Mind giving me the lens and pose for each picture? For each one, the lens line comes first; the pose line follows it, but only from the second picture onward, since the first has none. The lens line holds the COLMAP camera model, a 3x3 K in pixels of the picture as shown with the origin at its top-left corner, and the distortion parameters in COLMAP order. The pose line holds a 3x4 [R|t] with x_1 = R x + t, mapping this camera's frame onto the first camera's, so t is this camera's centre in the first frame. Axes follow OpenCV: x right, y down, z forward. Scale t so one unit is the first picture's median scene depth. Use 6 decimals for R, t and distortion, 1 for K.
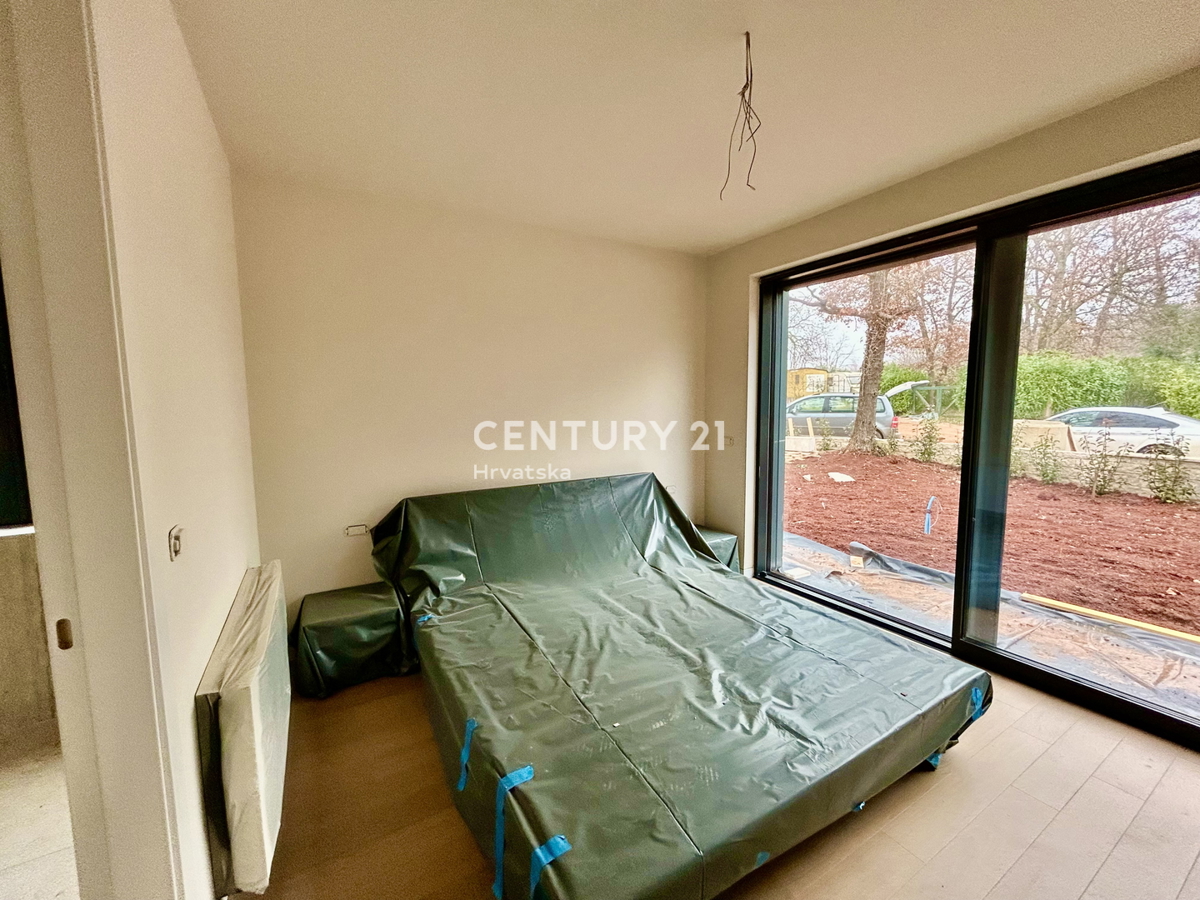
lens RADIAL K [[483.3, 0, 592.4], [0, 483.3, 441.2], [0, 0, 1]] dist [-0.000501, -0.000263]
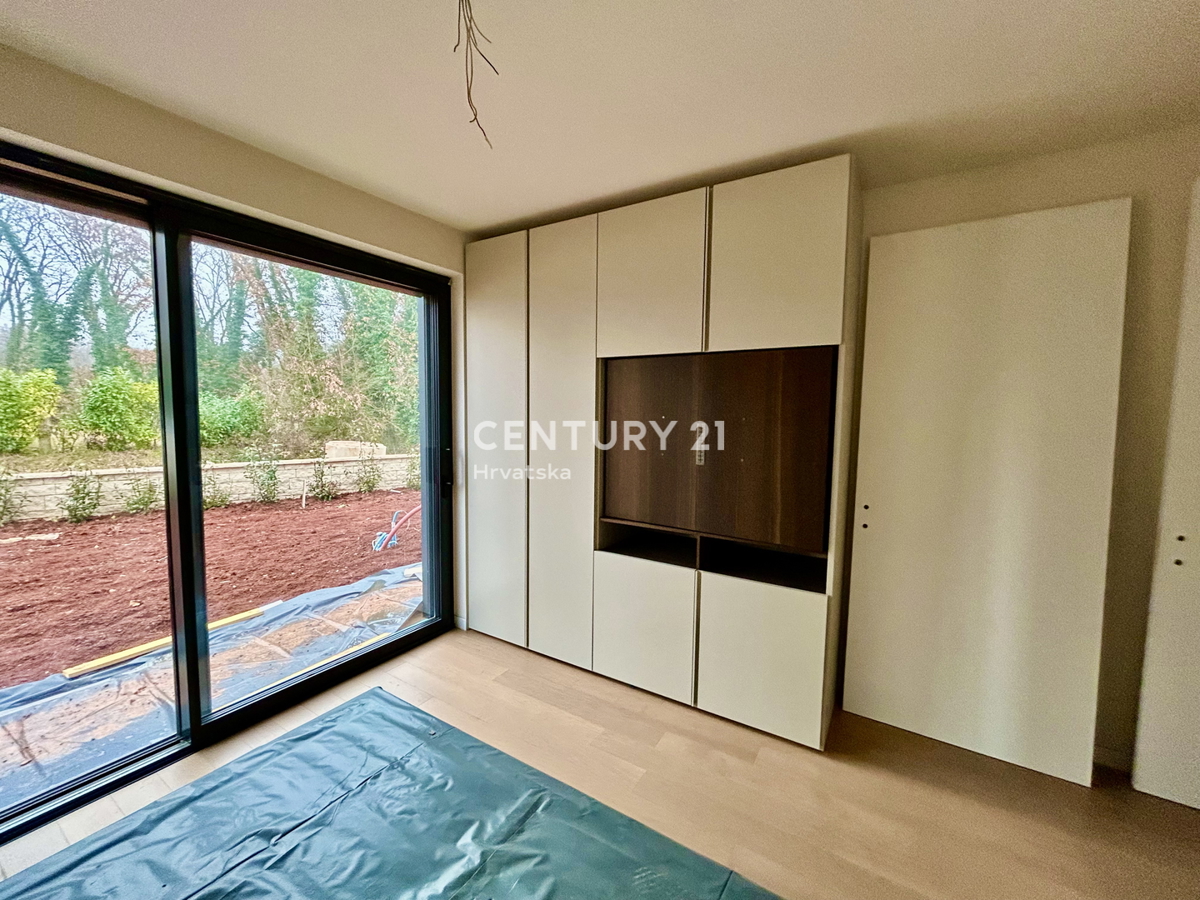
lens RADIAL K [[483.3, 0, 600.7], [0, 483.3, 450.7], [0, 0, 1]] dist [-0.000501, -0.000263]
pose [[-0.468541, -0.069639, 0.880693, -0.172440], [0.065439, 0.991414, 0.113209, -0.068808], [-0.881015, 0.110674, -0.459961, 0.553305]]
